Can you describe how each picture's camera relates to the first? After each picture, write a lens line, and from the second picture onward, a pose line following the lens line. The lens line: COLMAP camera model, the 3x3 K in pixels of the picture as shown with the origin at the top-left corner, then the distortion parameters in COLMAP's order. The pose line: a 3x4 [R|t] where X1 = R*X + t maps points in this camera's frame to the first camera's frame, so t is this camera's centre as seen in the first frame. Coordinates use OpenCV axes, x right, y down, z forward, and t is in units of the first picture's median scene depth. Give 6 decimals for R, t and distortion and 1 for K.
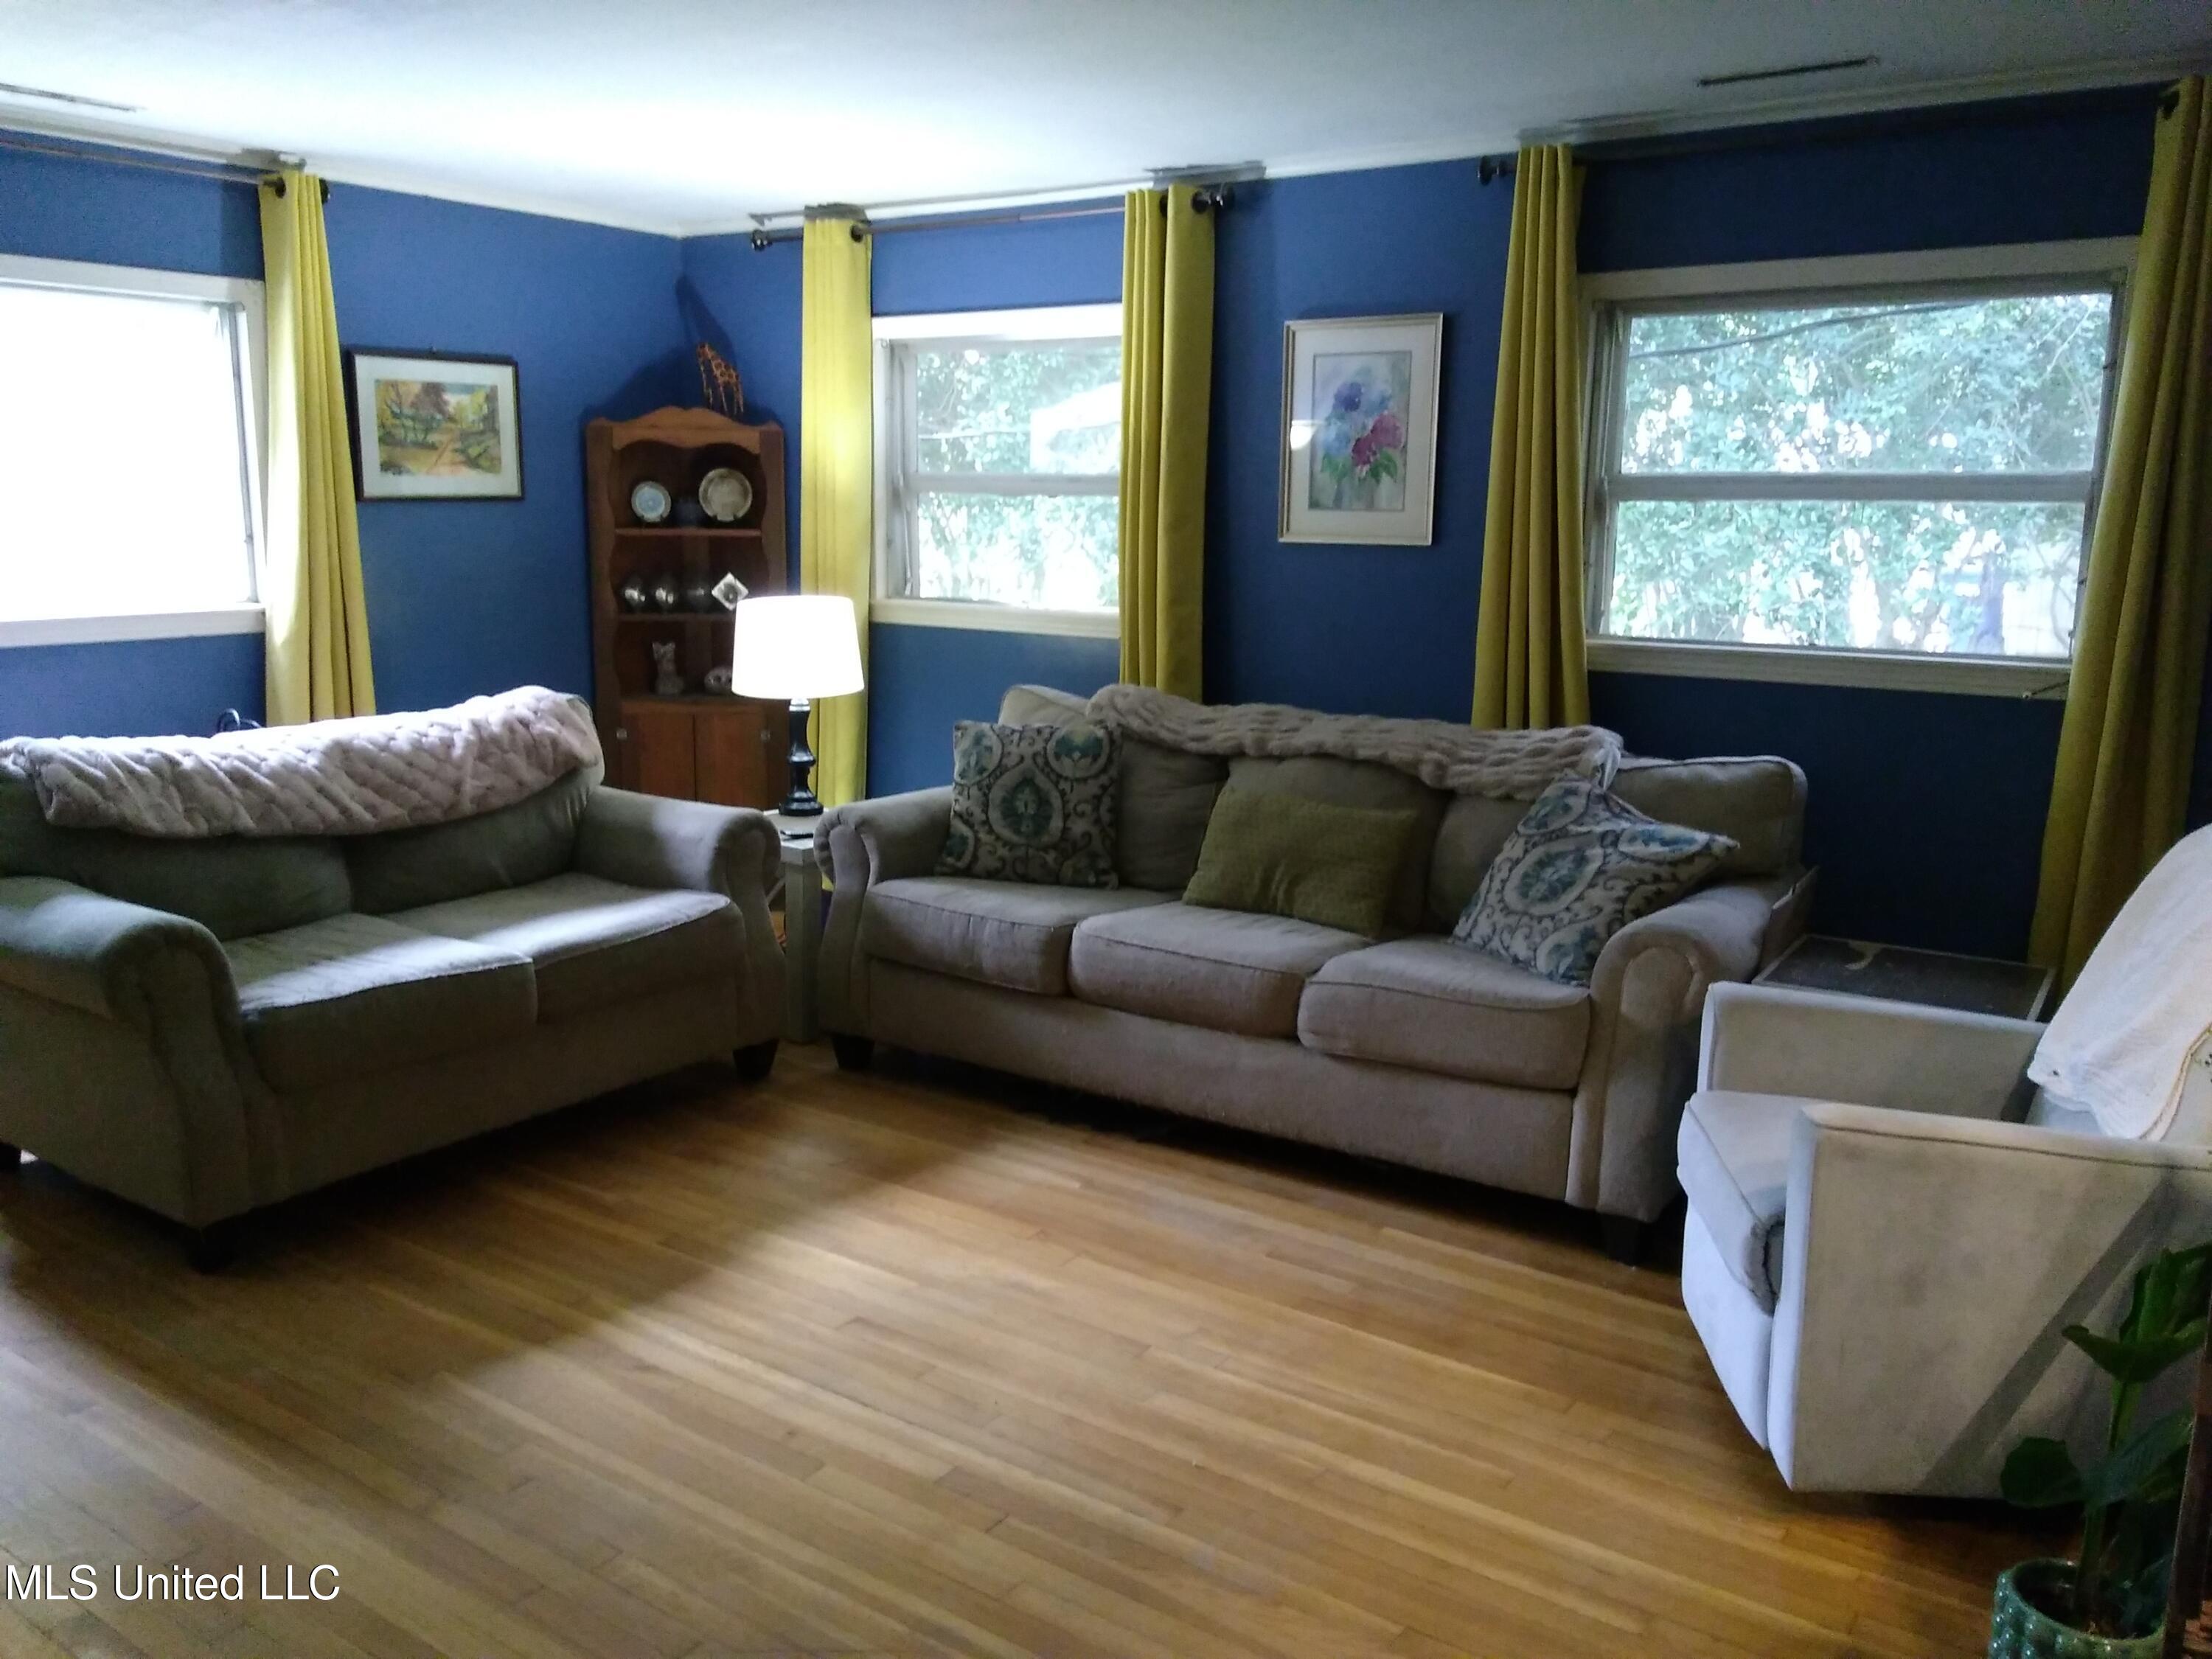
lens RADIAL K [[1765.4, 0, 1111.3], [0, 1765.4, 819.1], [0, 0, 1]] dist [0.049015, -0.061322]
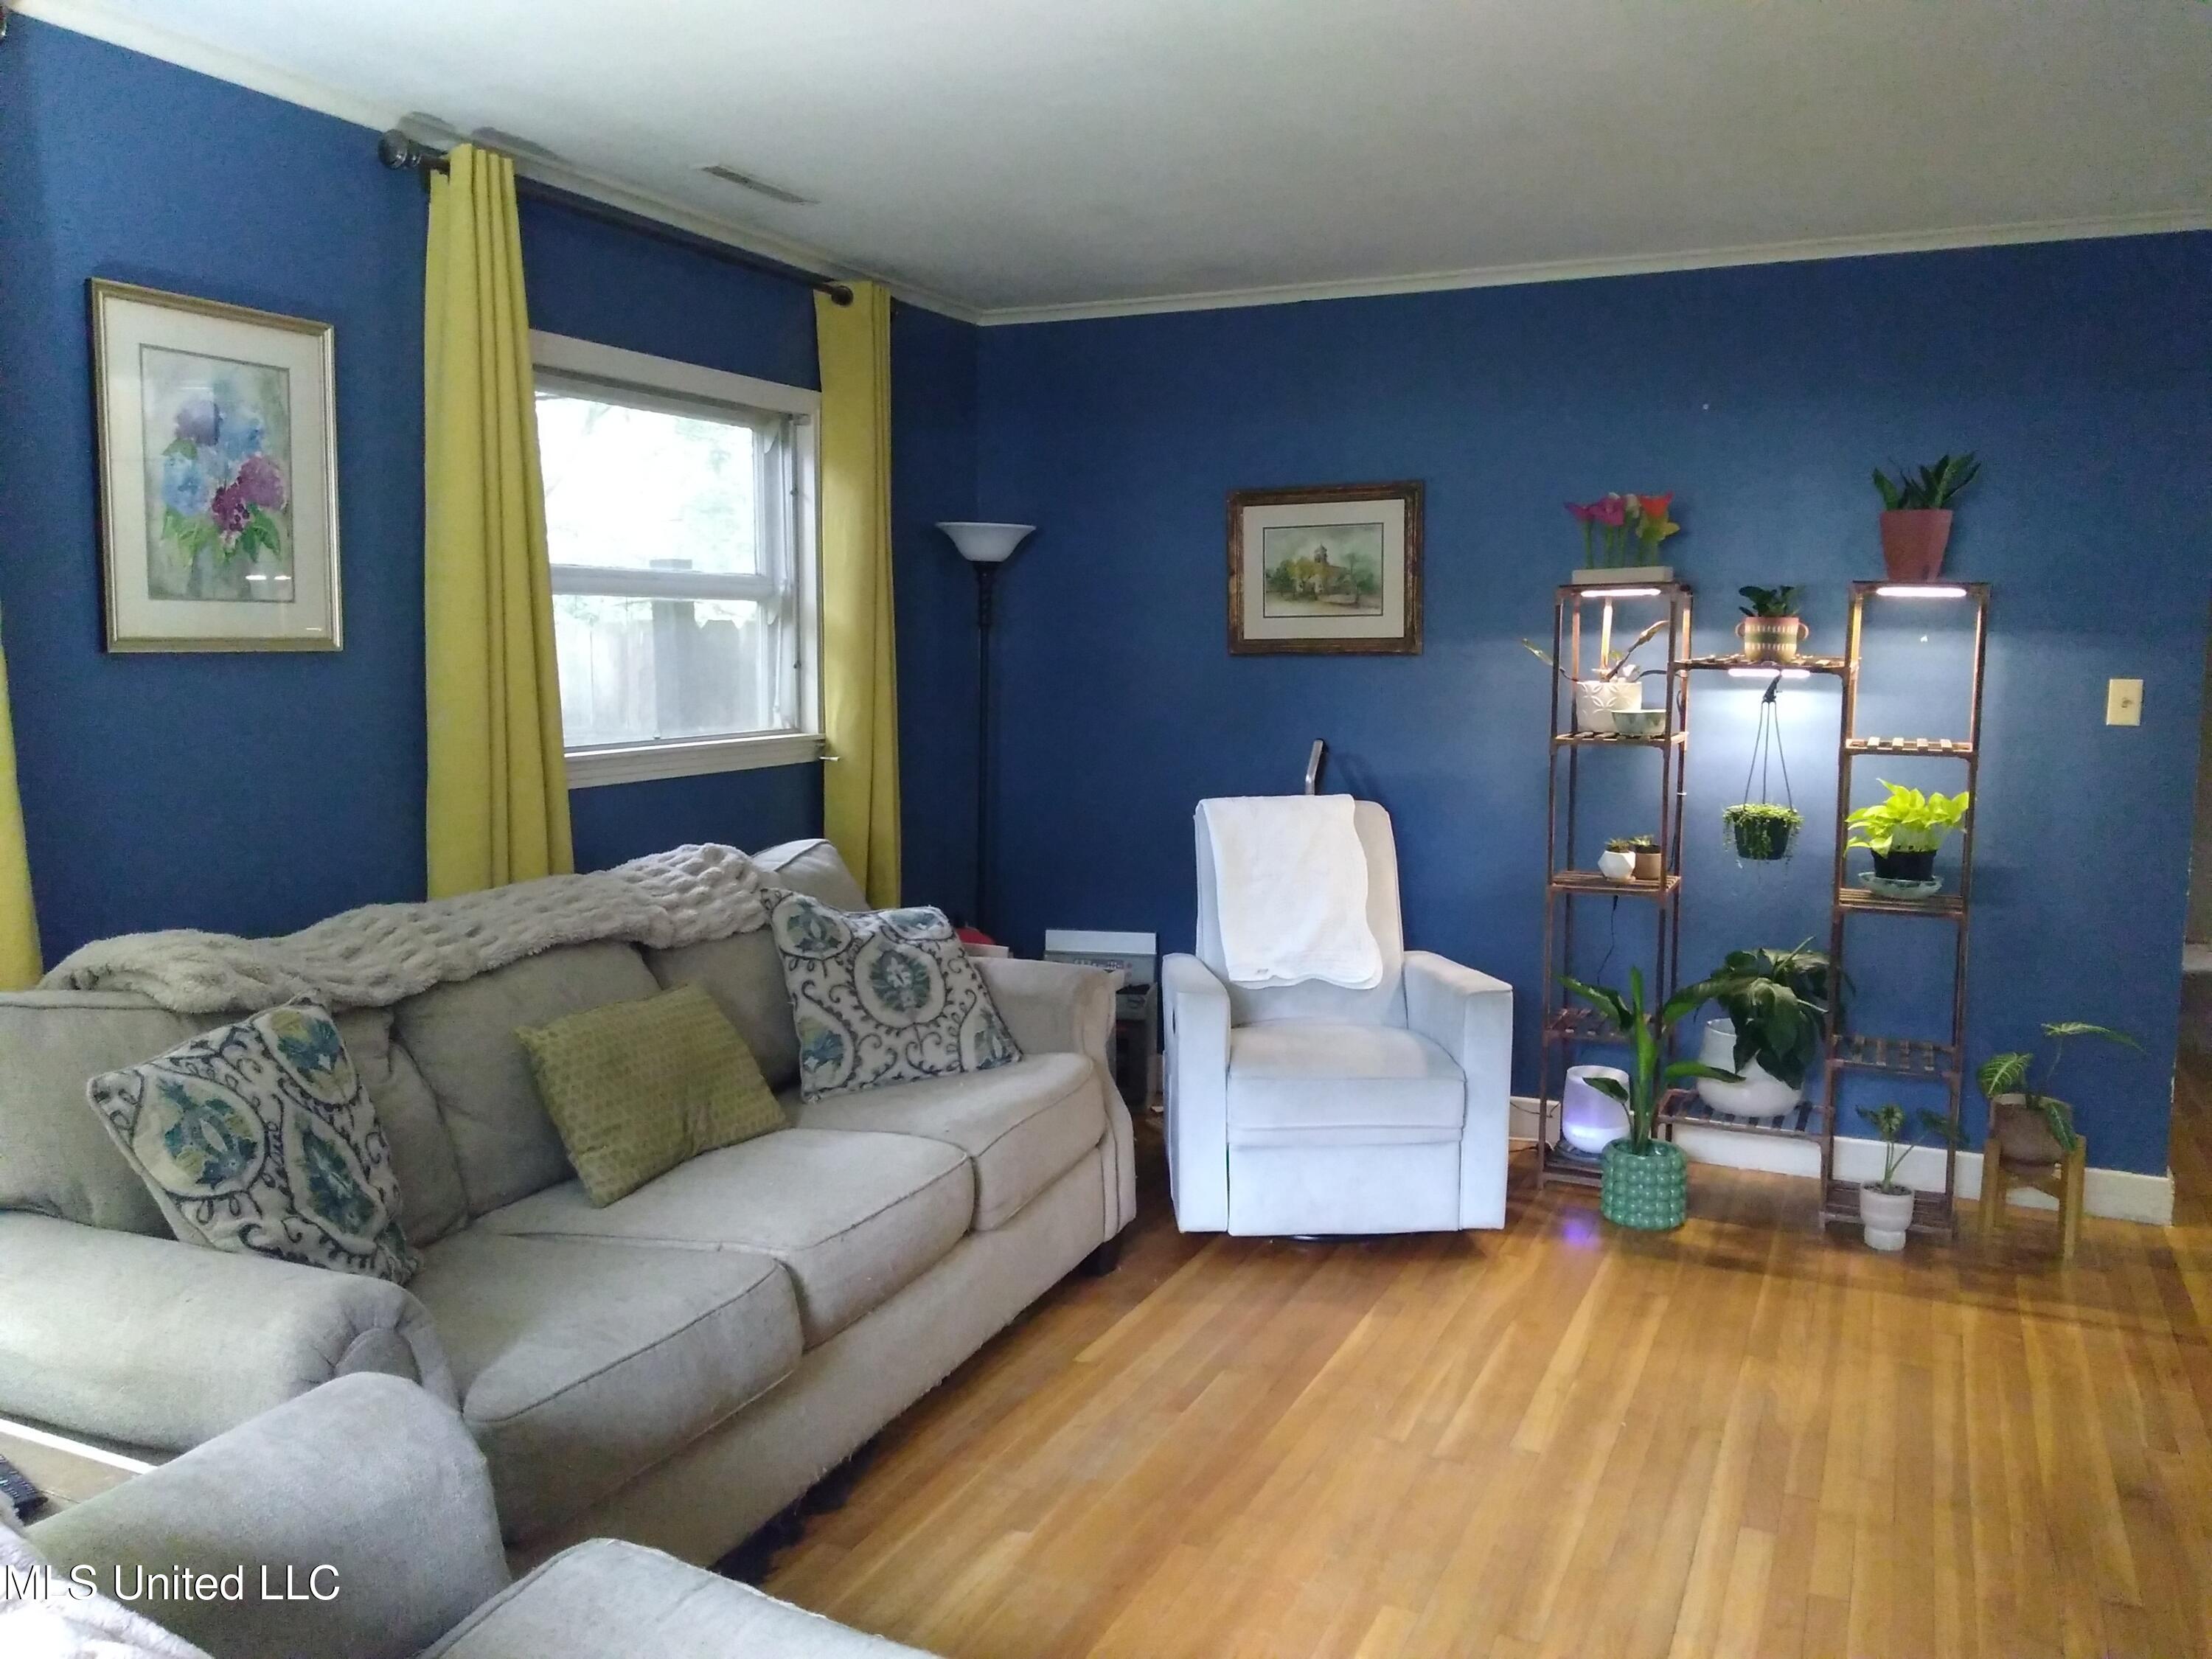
lens RADIAL K [[1765.4, 0, 1111.3], [0, 1765.4, 819.1], [0, 0, 1]] dist [0.049015, -0.061322]
pose [[-0.185806, -0.120032, 0.975227, -0.607723], [0.166349, 0.974341, 0.151617, -0.157175], [-0.968403, 0.190399, -0.161071, 0.894418]]
